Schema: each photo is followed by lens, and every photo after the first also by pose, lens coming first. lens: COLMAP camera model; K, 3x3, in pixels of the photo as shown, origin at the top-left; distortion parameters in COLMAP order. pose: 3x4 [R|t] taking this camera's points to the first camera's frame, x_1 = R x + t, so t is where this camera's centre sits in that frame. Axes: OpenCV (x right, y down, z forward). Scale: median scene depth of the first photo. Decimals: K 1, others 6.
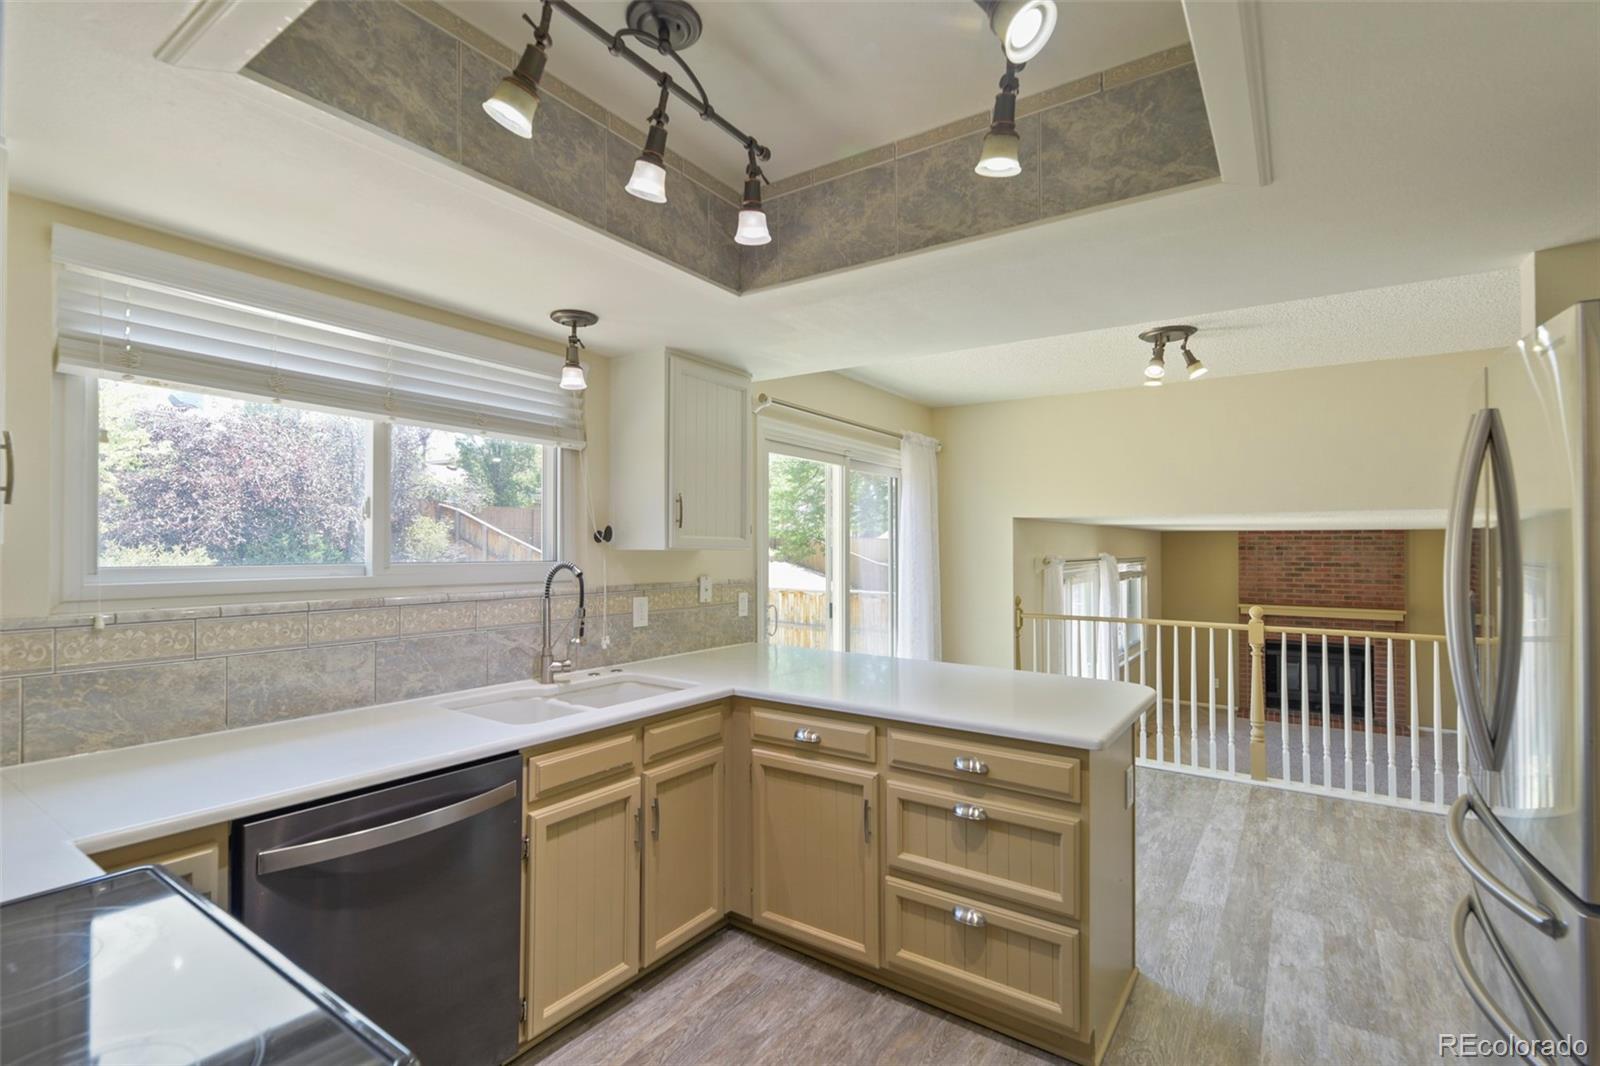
lens RADIAL K [[715.8, 0, 811.0], [0, 715.8, 538.2], [0, 0, 1]] dist [-0.001740, -0.000049]
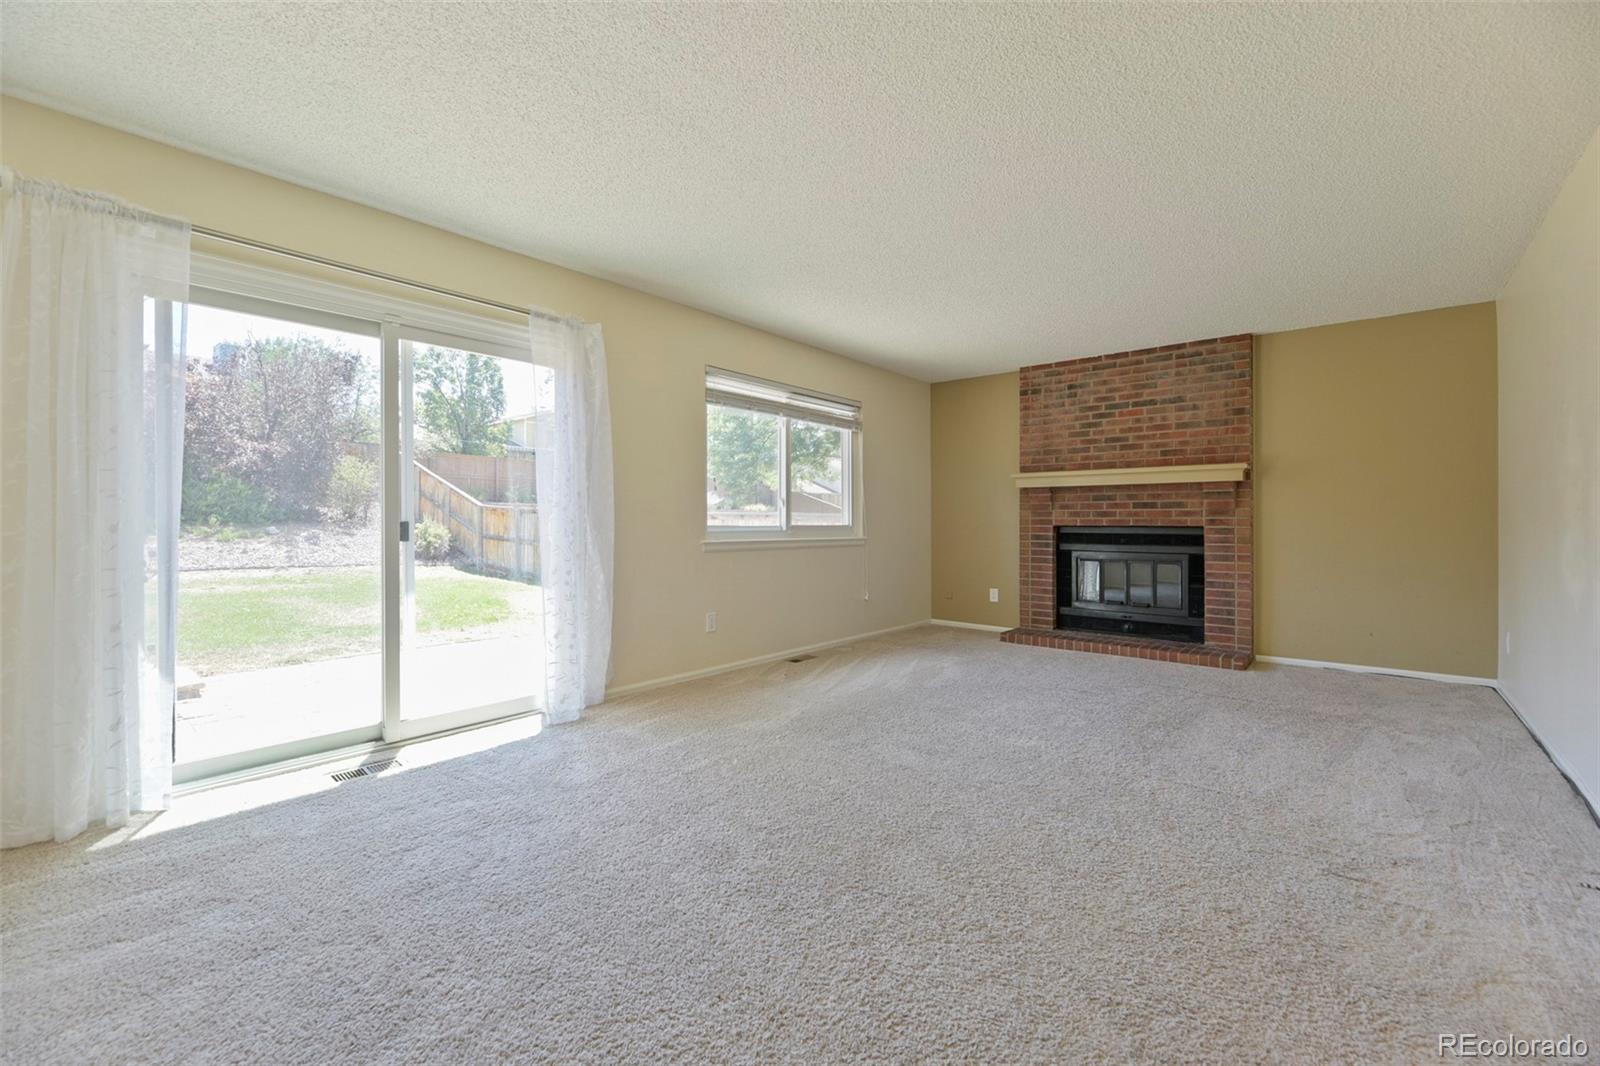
lens RADIAL K [[644.6, 0, 800.6], [0, 644.6, 525.0], [0, 0, 1]] dist [0.000472, 0.000014]
pose [[0.991895, 0.003749, -0.127003, 1.486668], [-0.002392, 0.999938, 0.010835, 0.419039], [0.127036, -0.010443, 0.991843, 1.159176]]
